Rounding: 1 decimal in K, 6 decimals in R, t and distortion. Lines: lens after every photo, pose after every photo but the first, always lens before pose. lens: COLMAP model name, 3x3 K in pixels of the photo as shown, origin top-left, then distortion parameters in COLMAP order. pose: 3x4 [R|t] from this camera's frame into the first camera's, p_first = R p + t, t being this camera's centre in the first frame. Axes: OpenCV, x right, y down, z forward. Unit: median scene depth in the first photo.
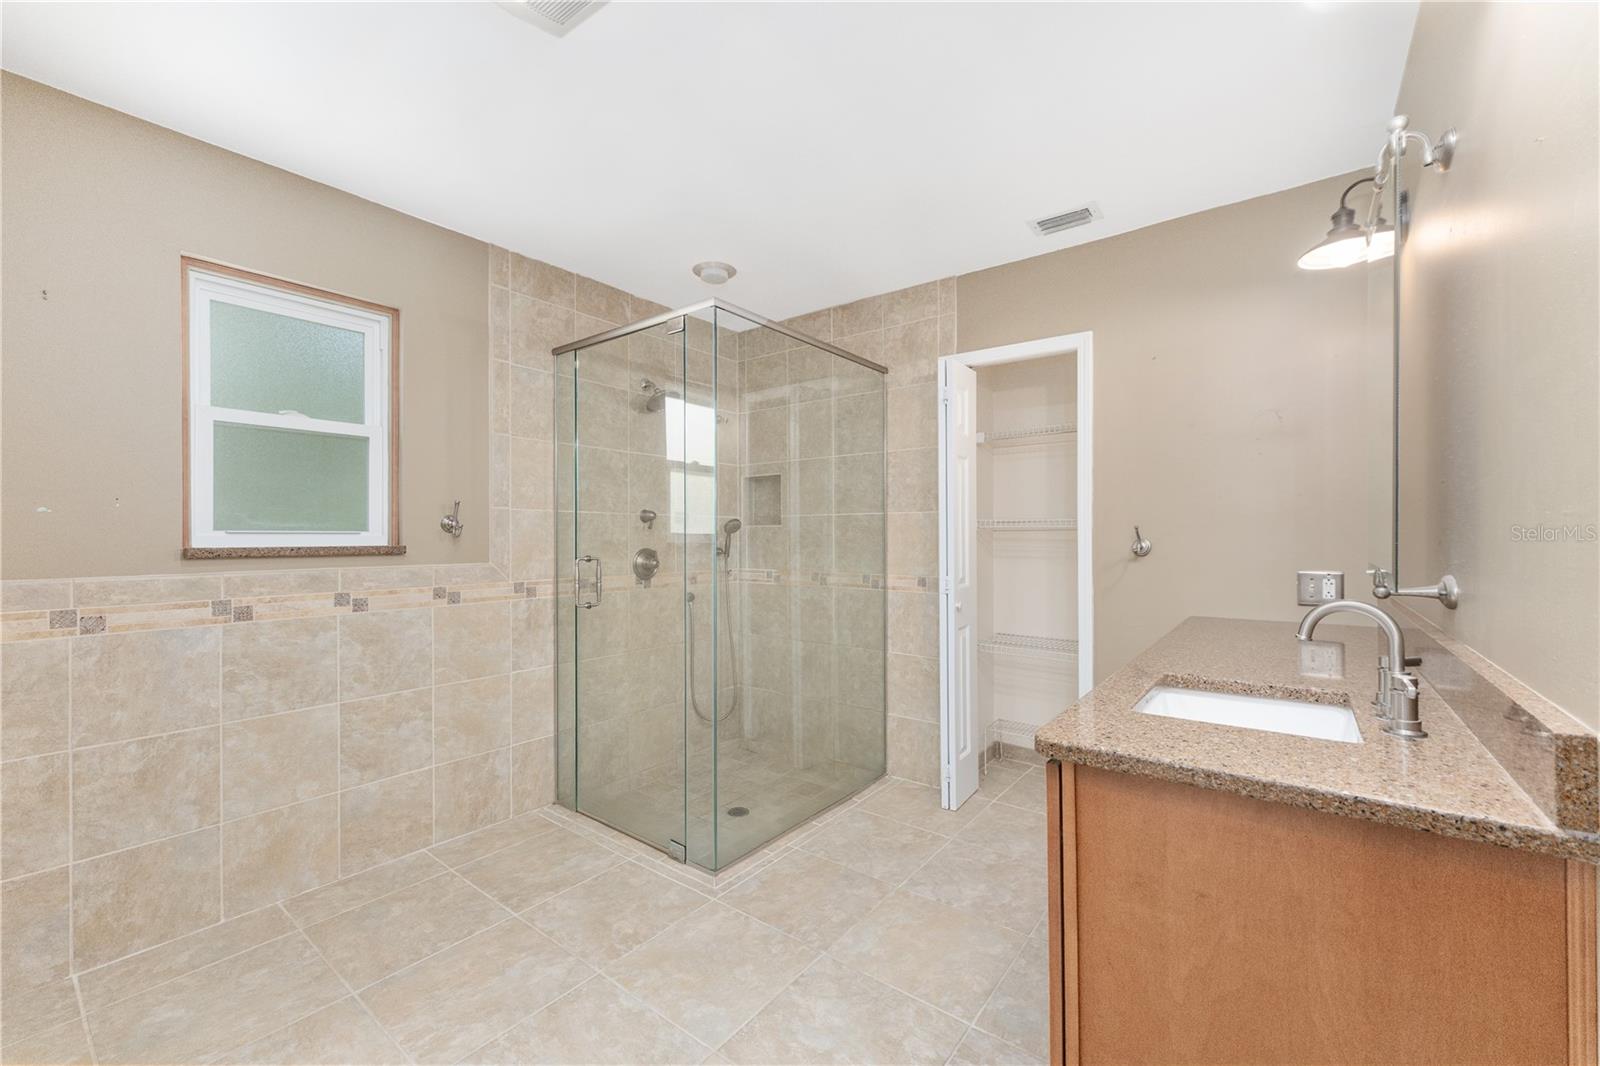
lens RADIAL K [[641.1, 0, 798.1], [0, 641.1, 536.9], [0, 0, 1]] dist [-0.000727, -0.000165]
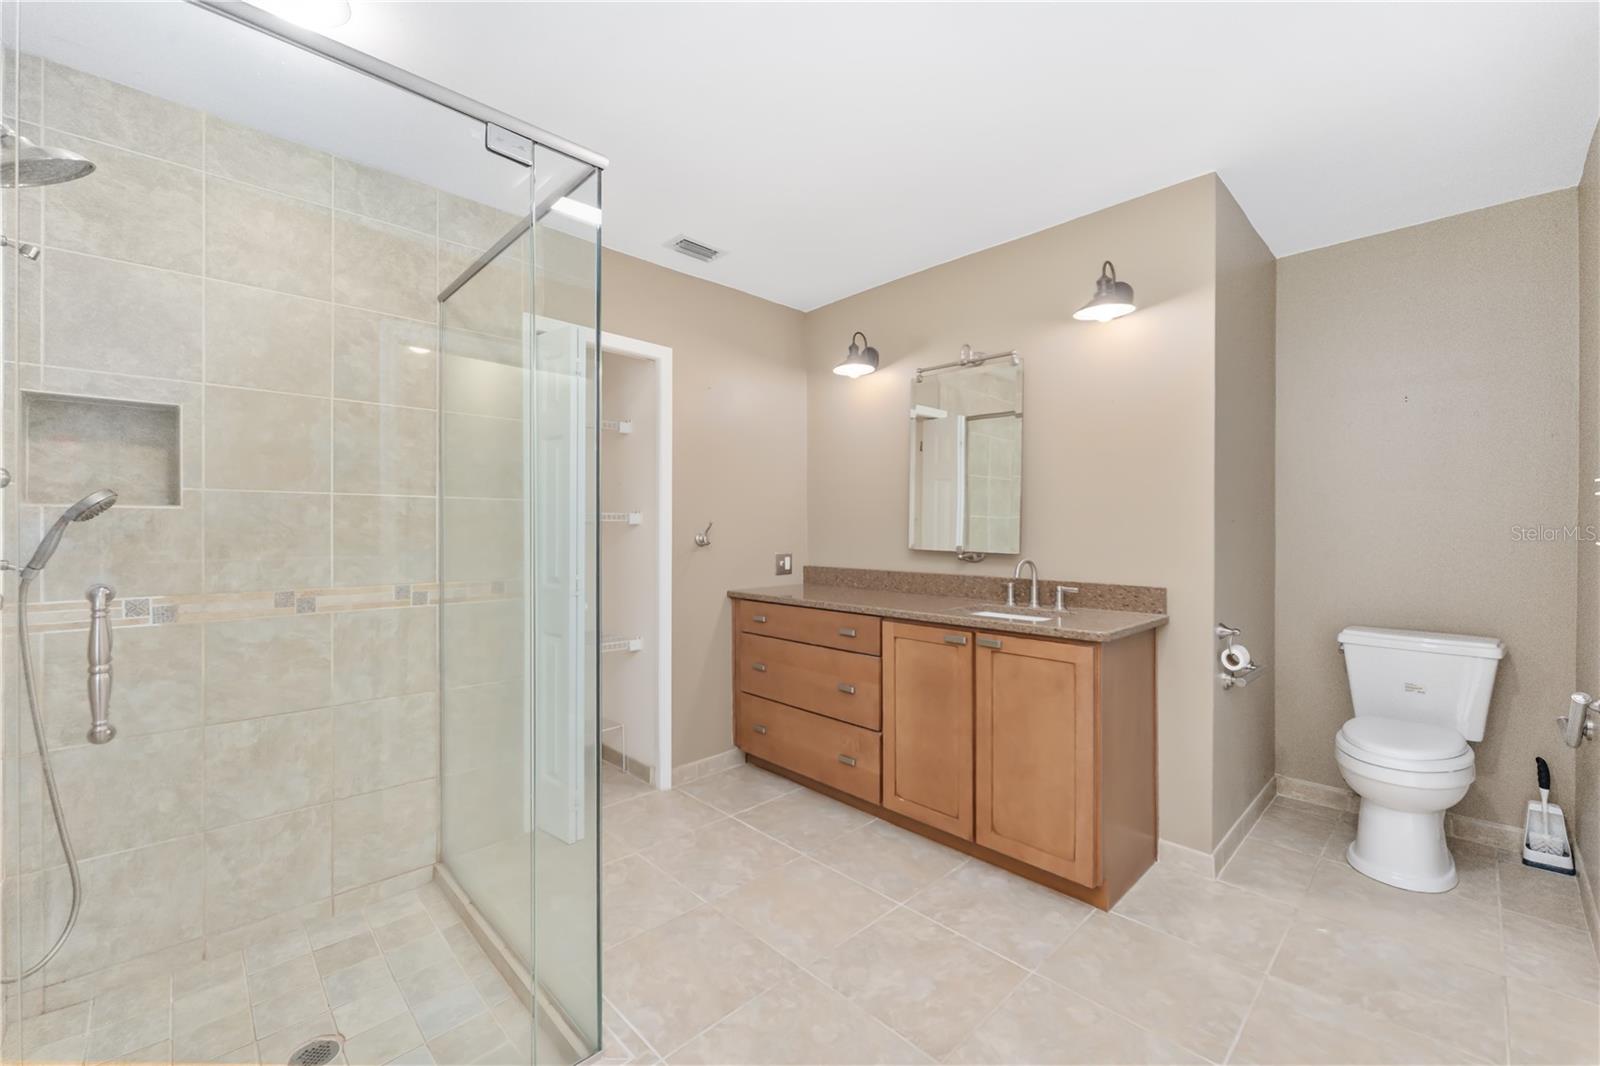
lens RADIAL K [[651.5, 0, 800.0], [0, 651.5, 533.0], [0, 0, 1]] dist [0.000300, -0.000400]
pose [[0.144270, -0.002433, 0.989535, -0.549895], [0.001191, 0.999997, 0.002285, 0.002164], [-0.989538, 0.000849, 0.144273, 0.520574]]
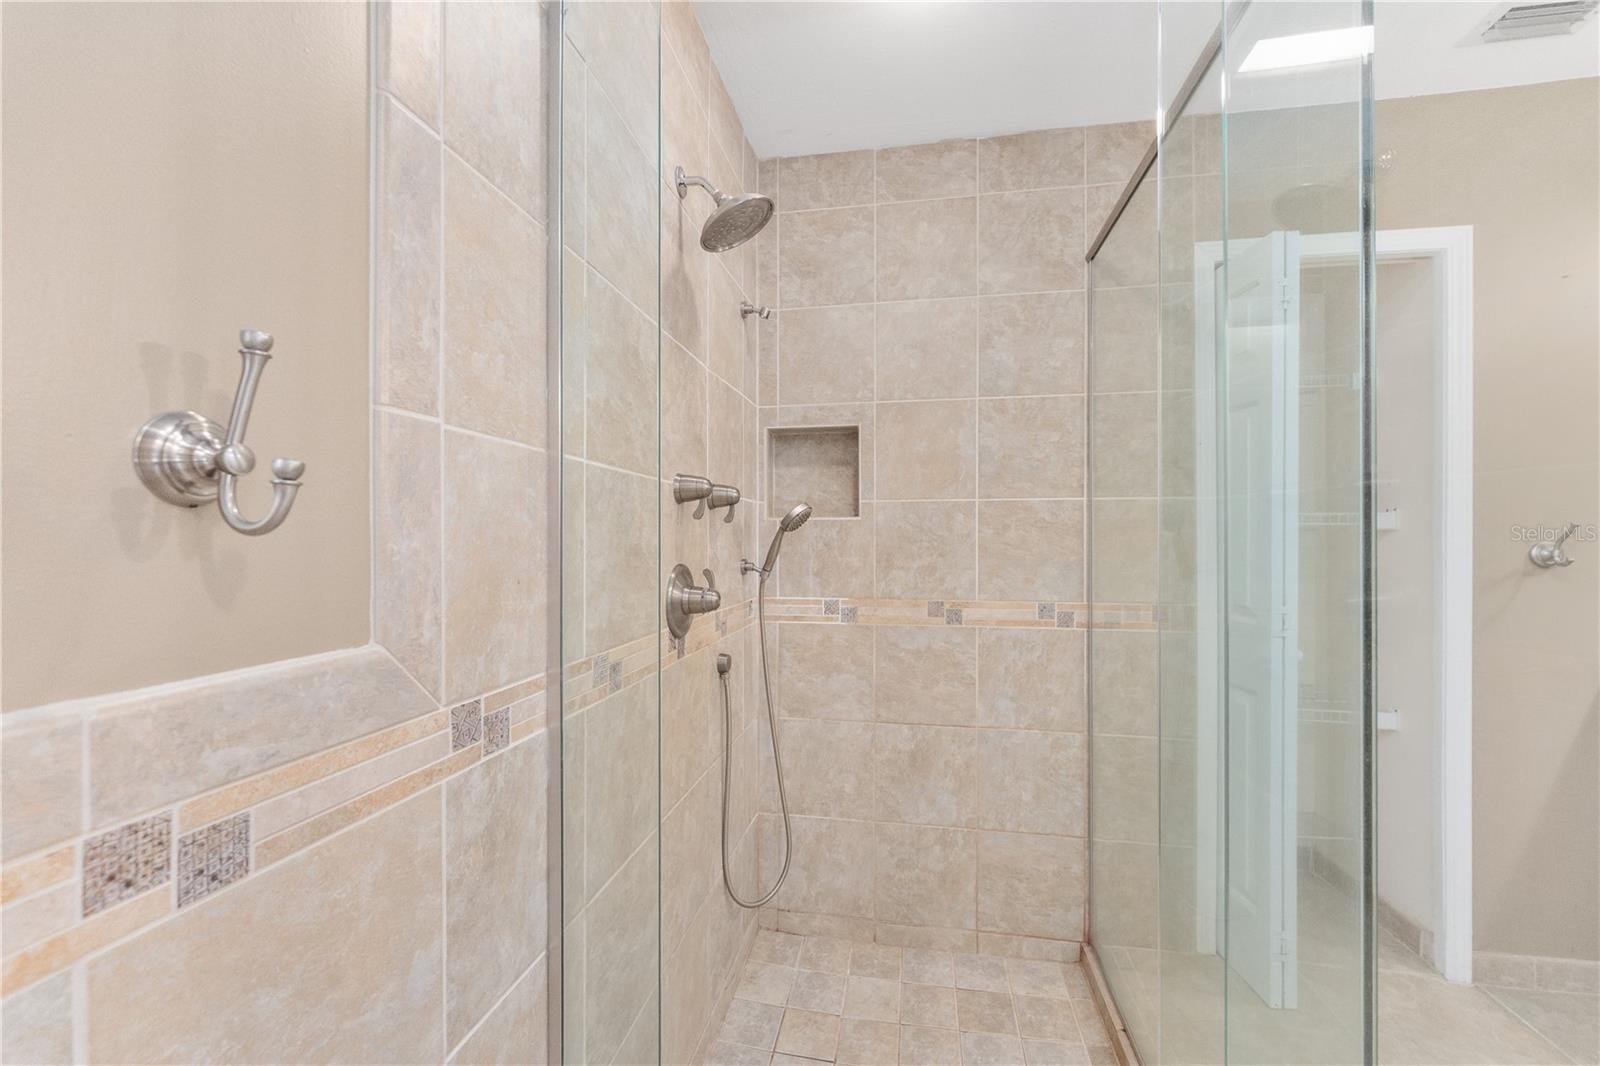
lens RADIAL K [[644.6, 0, 796.6], [0, 644.6, 537.6], [0, 0, 1]] dist [0.000856, -0.003048]
pose [[0.887697, 0.002808, 0.460420, -0.391812], [-0.000258, 0.999984, -0.005601, 0.002551], [-0.460429, 0.004853, 0.887683, 0.625325]]
